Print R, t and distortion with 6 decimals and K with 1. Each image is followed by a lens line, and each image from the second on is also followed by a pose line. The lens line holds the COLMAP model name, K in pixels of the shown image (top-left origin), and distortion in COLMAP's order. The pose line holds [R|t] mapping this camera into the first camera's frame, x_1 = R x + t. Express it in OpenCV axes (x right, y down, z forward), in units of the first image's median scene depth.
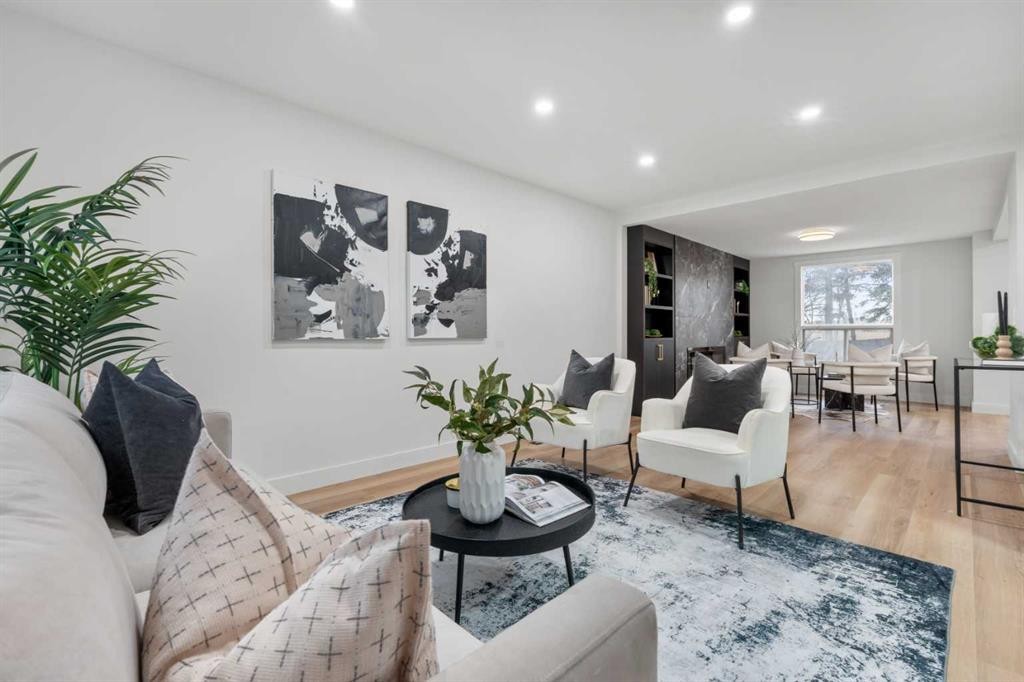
lens RADIAL K [[455.8, 0, 508.0], [0, 455.8, 331.7], [0, 0, 1]] dist [-0.007768, 0.000745]
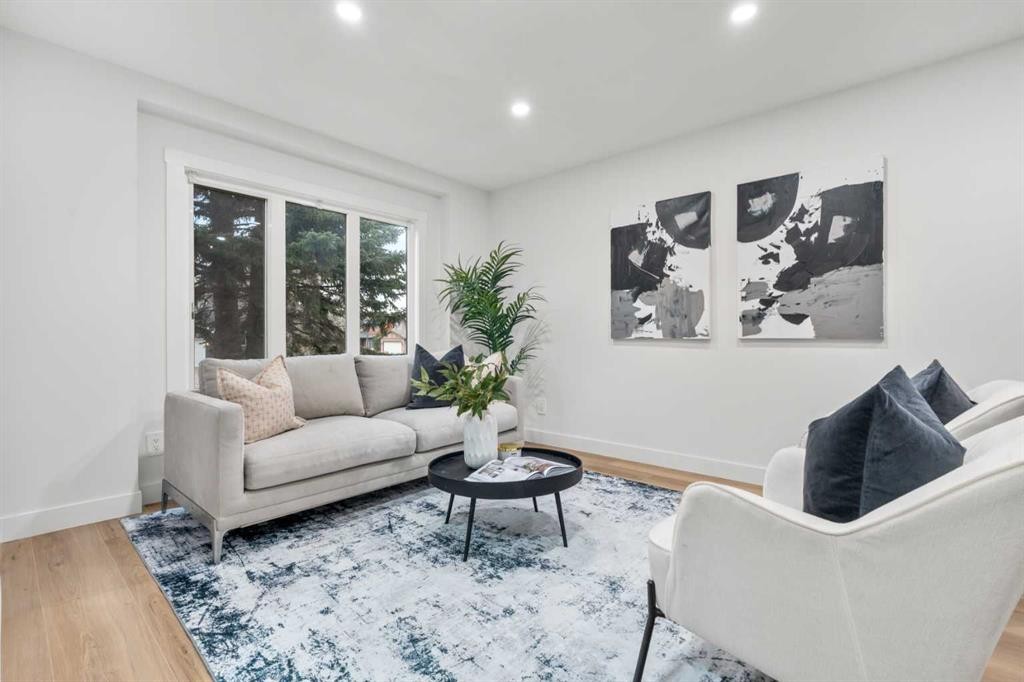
lens RADIAL K [[455.8, 0, 511.8], [0, 455.8, 340.6], [0, 0, 1]] dist [-0.007768, 0.000745]
pose [[0.072813, 0.003028, -0.997341, 0.694779], [0.001254, 0.999994, 0.003127, 0.016743], [0.997345, -0.001479, 0.072809, 0.530490]]
